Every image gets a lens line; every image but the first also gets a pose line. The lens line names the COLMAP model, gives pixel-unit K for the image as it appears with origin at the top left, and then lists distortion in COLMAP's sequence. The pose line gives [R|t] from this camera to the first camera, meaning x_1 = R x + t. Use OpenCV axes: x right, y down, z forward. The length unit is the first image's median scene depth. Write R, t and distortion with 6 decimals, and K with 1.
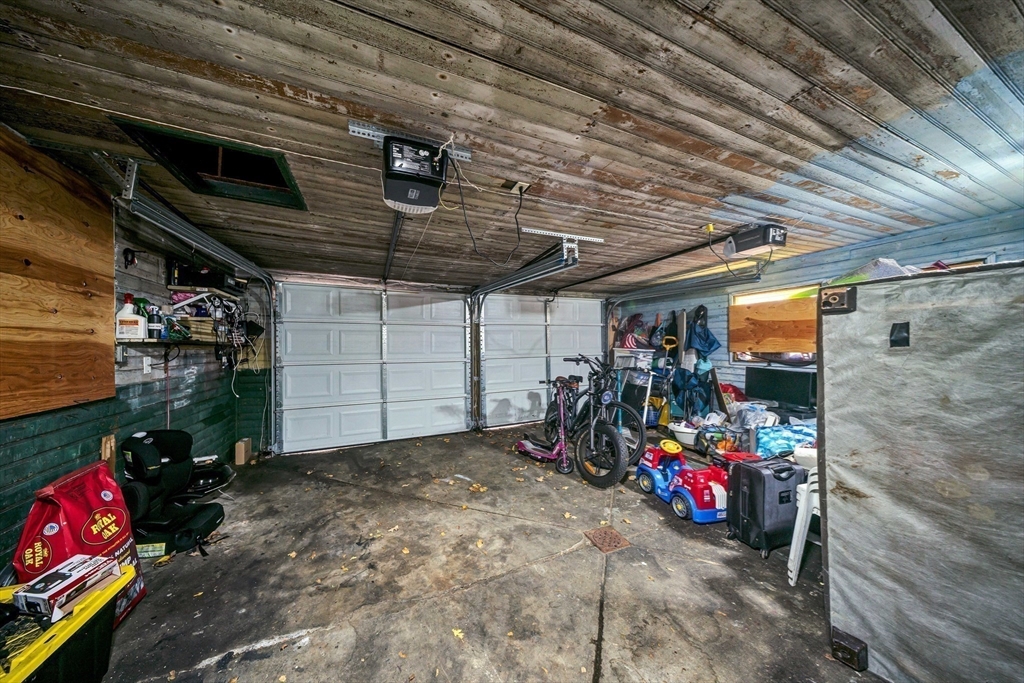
lens RADIAL K [[306.6, 0, 507.4], [0, 306.6, 344.2], [0, 0, 1]] dist [-0.000561, -0.000046]
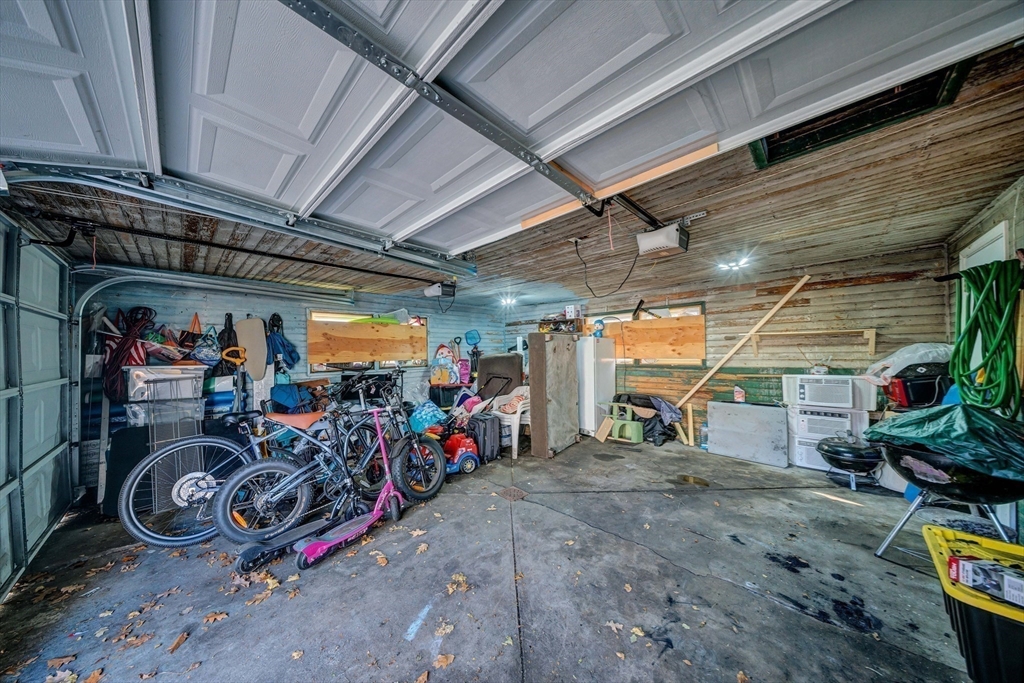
lens RADIAL K [[306.6, 0, 498.3], [0, 306.6, 350.0], [0, 0, 1]] dist [-0.000561, -0.000046]
pose [[-0.331535, 0.016787, 0.943294, -0.811490], [0.017410, 0.999780, -0.011674, 0.001616], [-0.943282, 0.012552, -0.331754, 1.265887]]
